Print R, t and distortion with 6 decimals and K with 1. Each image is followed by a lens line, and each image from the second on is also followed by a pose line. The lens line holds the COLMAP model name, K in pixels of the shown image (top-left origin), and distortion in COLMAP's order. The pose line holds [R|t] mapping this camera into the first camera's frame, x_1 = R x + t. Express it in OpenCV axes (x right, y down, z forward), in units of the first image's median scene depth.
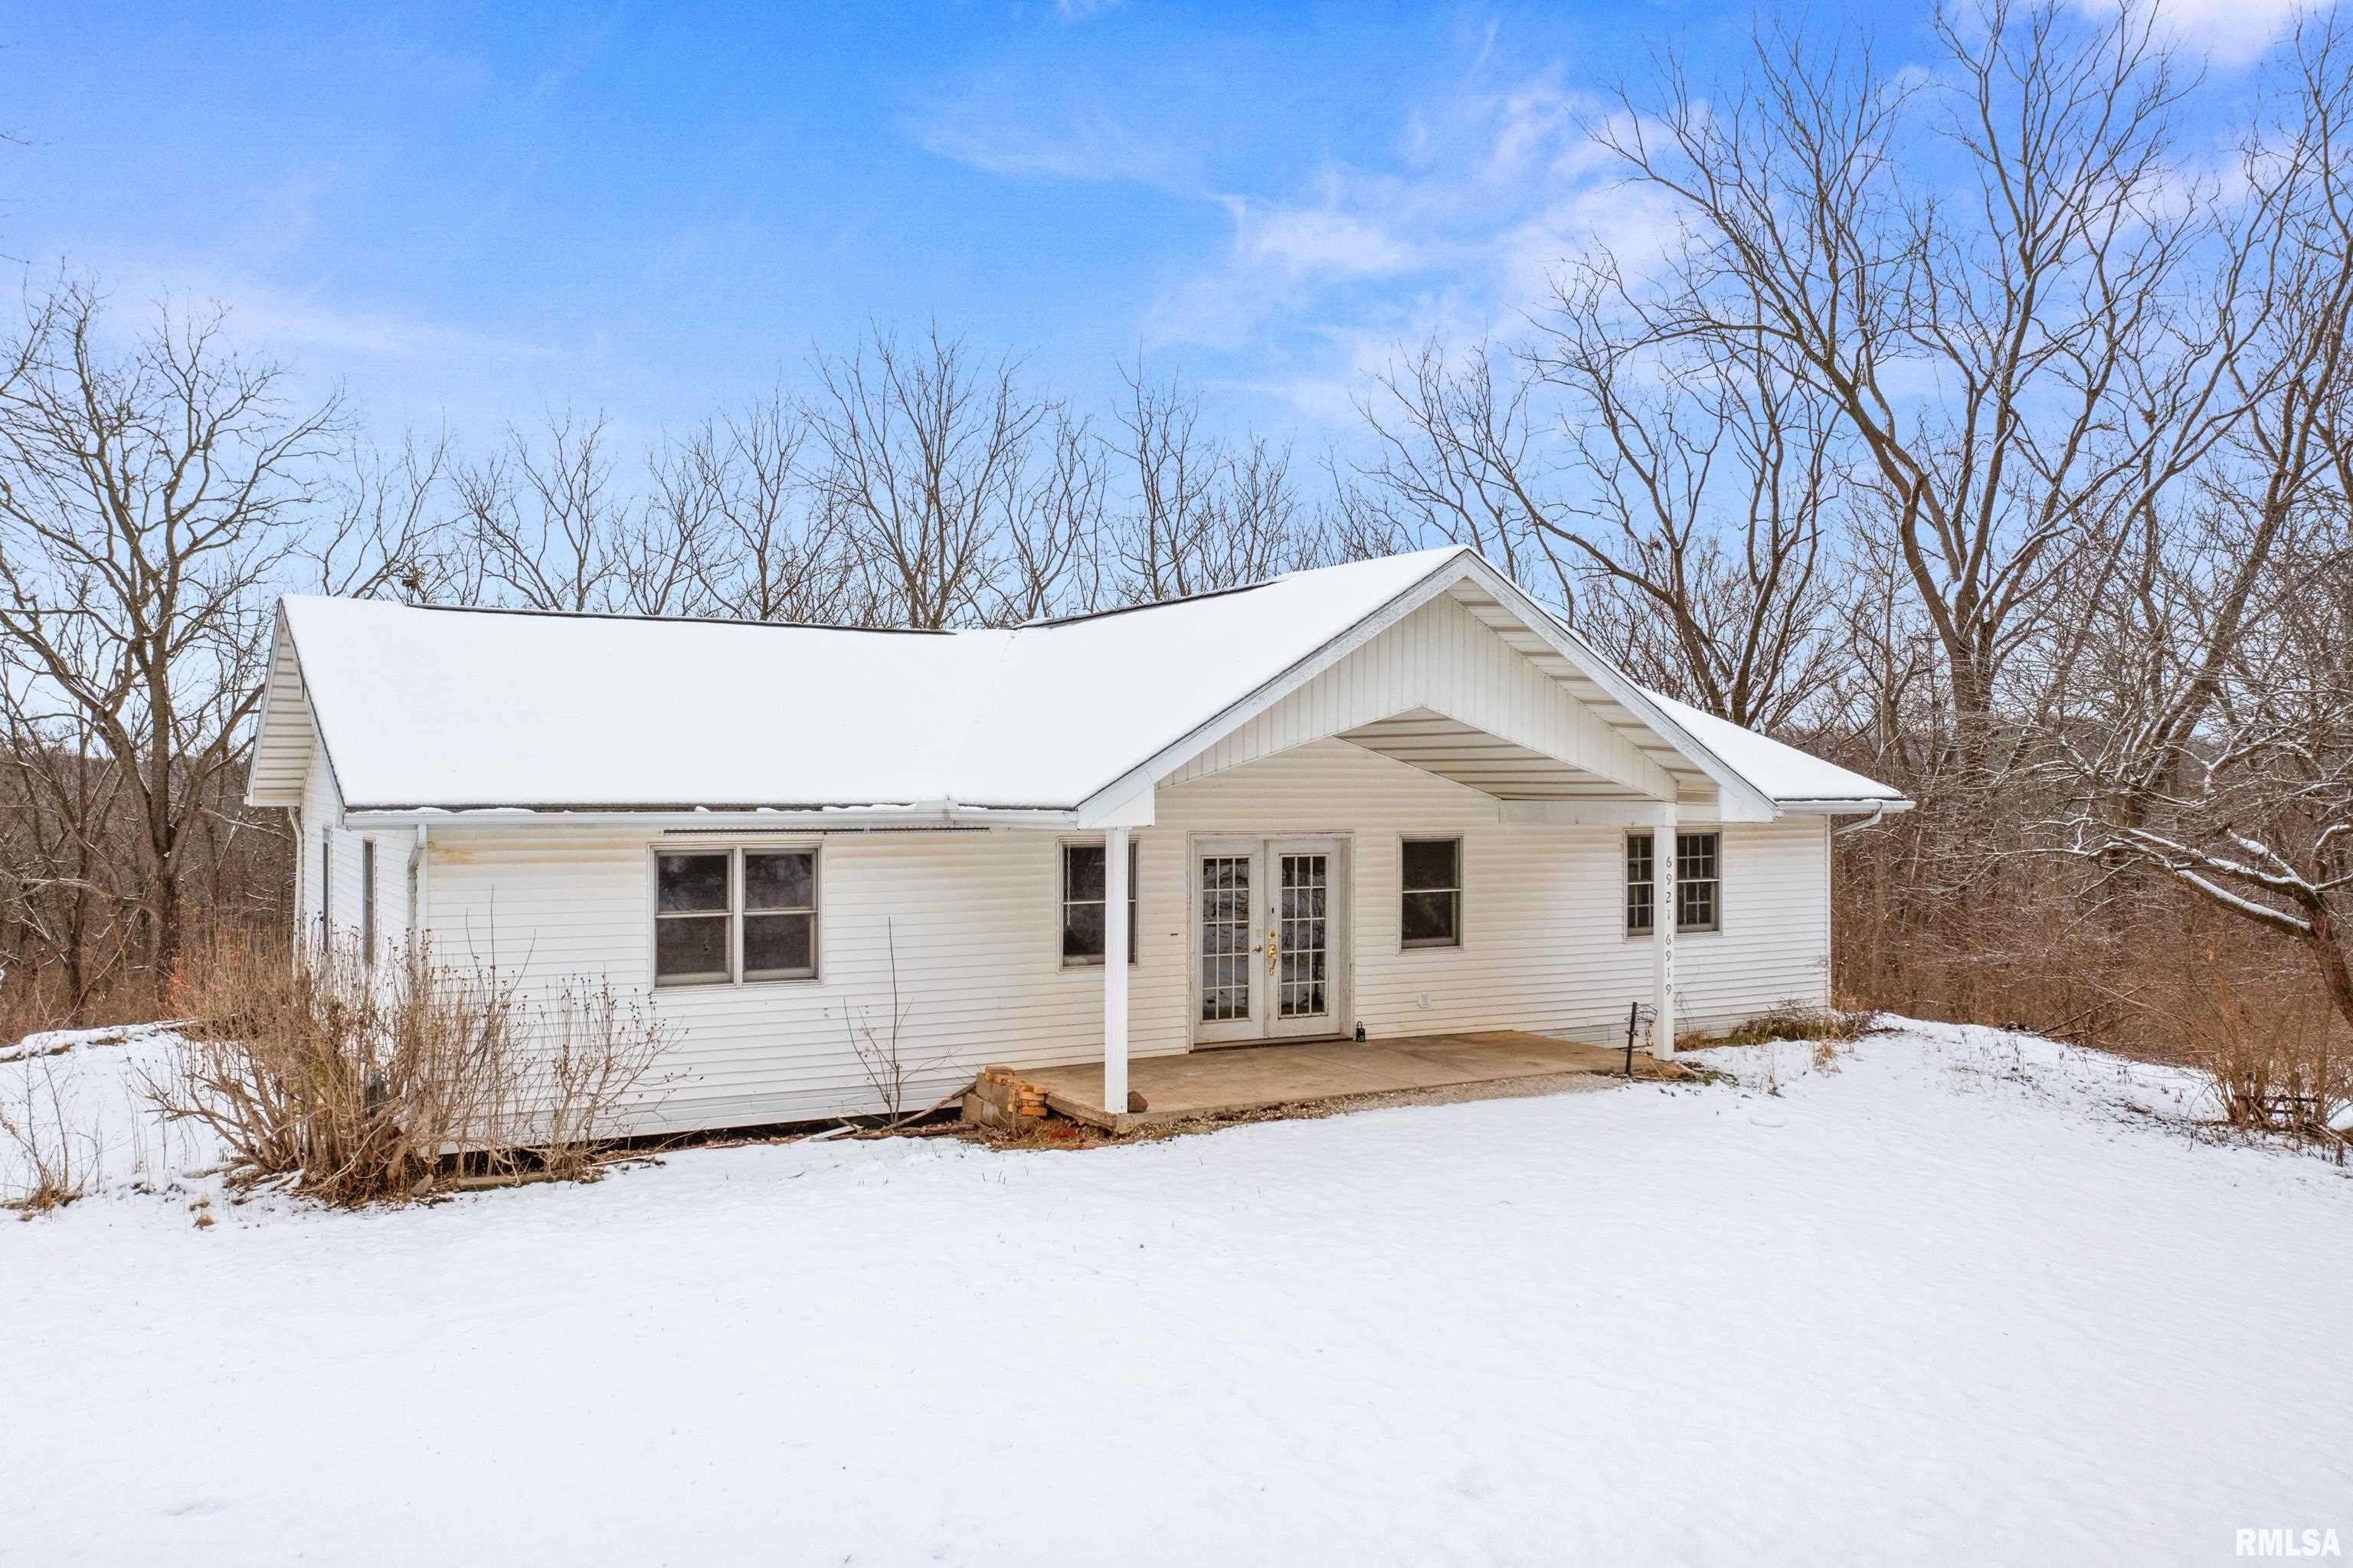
lens RADIAL K [[1955.4, 0, 1176.5], [0, 1955.4, 784.0], [0, 0, 1]] dist [0.037937, -0.002639]
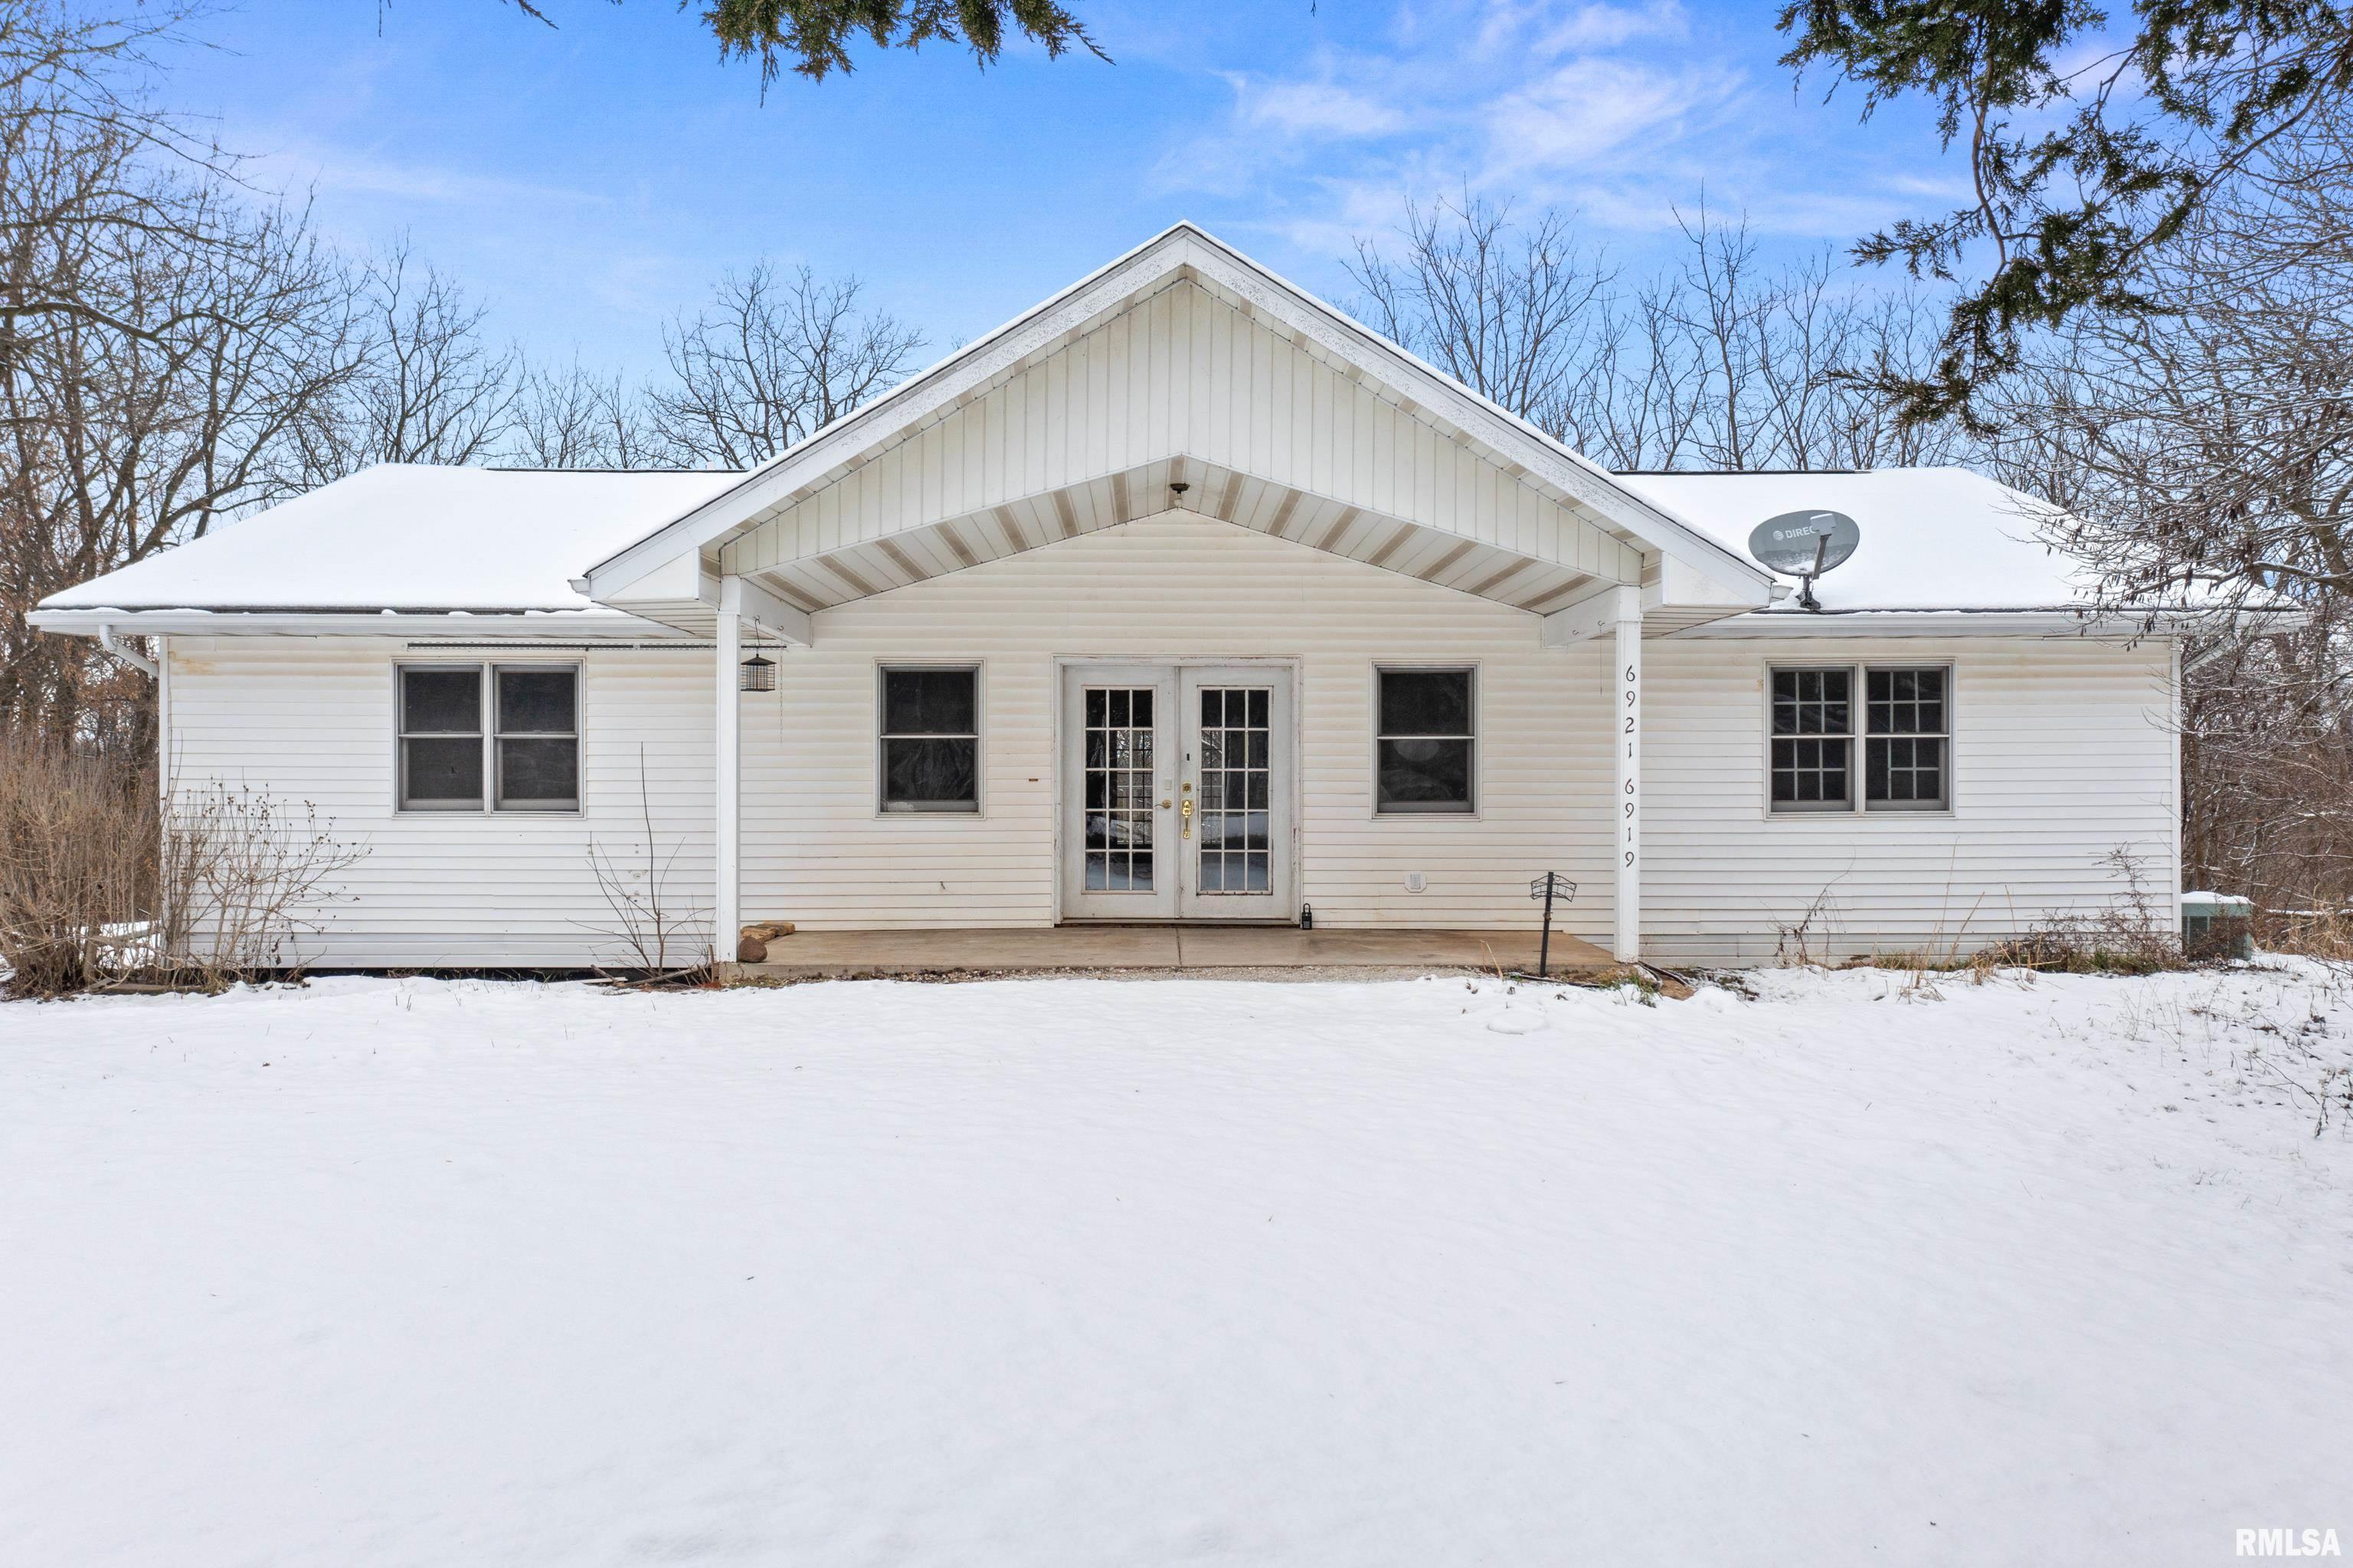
lens RADIAL K [[1955.4, 0, 1176.5], [0, 1955.4, 784.0], [0, 0, 1]] dist [0.037937, -0.002639]
pose [[0.865804, -0.001450, -0.500382, 0.450636], [-0.001765, 0.999981, -0.005951, 0.081939], [0.500381, 0.006035, 0.865784, 0.318871]]
